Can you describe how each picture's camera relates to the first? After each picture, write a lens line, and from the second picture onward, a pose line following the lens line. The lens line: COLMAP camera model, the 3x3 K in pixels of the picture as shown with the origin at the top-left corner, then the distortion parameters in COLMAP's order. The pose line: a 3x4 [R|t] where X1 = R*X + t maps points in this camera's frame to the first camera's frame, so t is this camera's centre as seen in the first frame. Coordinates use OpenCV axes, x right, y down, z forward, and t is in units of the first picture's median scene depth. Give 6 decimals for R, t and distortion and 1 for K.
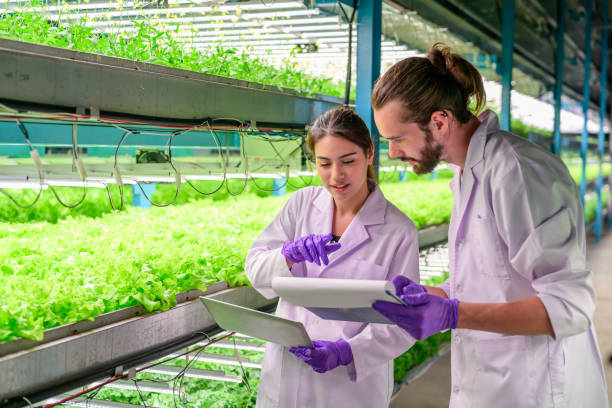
lens RADIAL K [[898.9, 0, 304.5], [0, 898.9, 201.9], [0, 0, 1]] dist [0.010106, 0.000000]
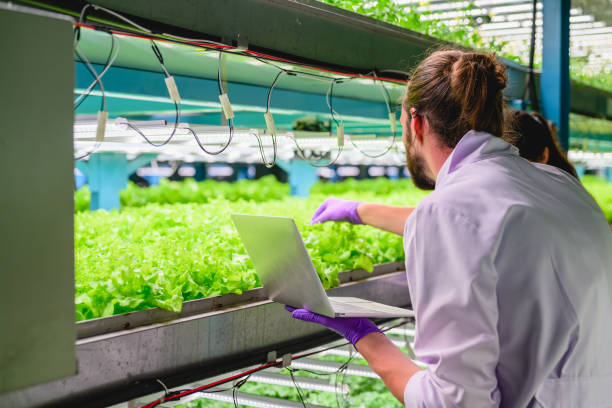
lens RADIAL K [[898.9, 0, 306.0], [0, 898.9, 205.2], [0, 0, 1]] dist [0.010106, 0.000000]
pose [[0.985196, -0.002101, -0.171420, -0.031065], [-0.001003, 0.999837, -0.018023, 0.062270], [0.171430, 0.017929, 0.985033, 0.179087]]
